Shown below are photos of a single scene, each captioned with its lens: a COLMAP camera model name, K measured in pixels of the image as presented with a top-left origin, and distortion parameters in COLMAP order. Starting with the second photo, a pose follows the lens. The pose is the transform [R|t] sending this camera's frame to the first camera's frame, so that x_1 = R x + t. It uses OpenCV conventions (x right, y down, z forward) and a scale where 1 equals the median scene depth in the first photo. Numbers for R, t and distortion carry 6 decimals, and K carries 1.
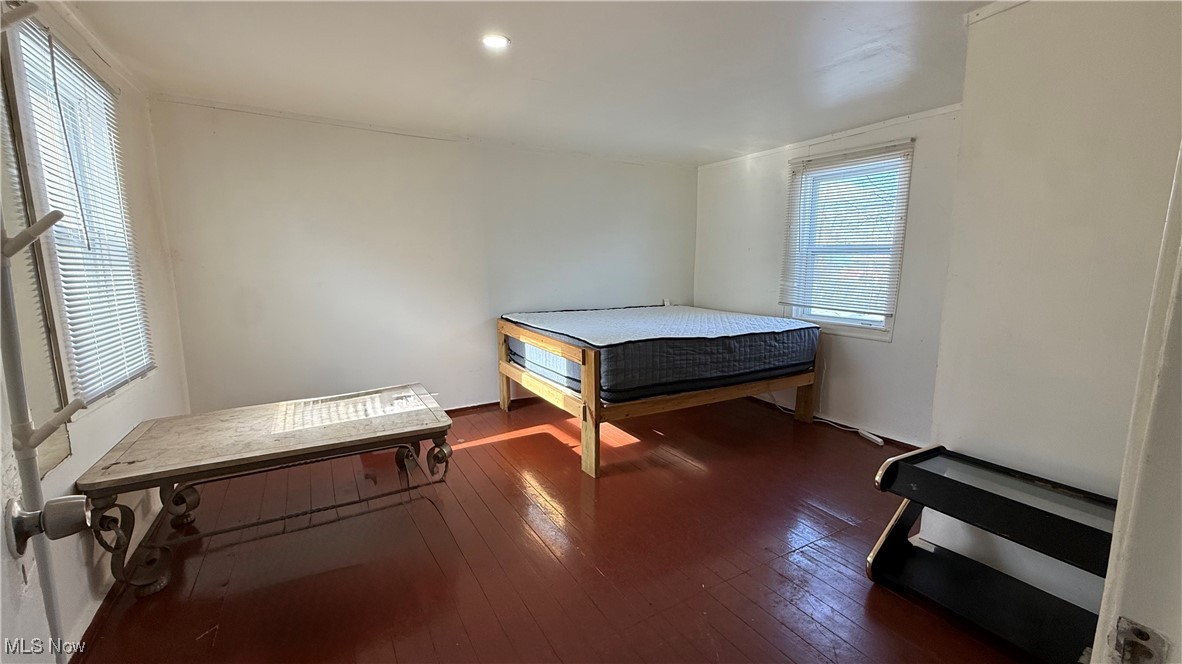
lens RADIAL K [[466.1, 0, 591.2], [0, 466.1, 333.5], [0, 0, 1]] dist [-0.000069, -0.000130]
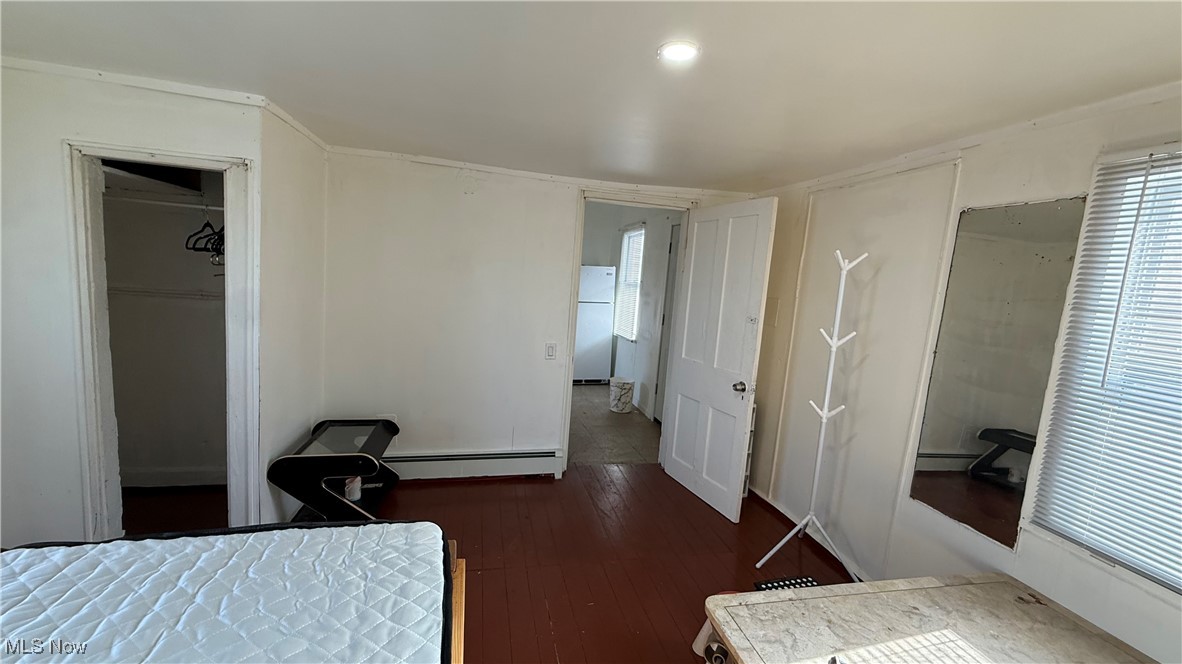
lens RADIAL K [[466.1, 0, 594.2], [0, 466.1, 332.4], [0, 0, 1]] dist [-0.000069, -0.000130]
pose [[-0.949213, -0.098656, 0.298767, -0.337360], [-0.019610, 0.966273, 0.256772, -0.417272], [-0.314022, 0.237872, -0.919134, 1.771862]]
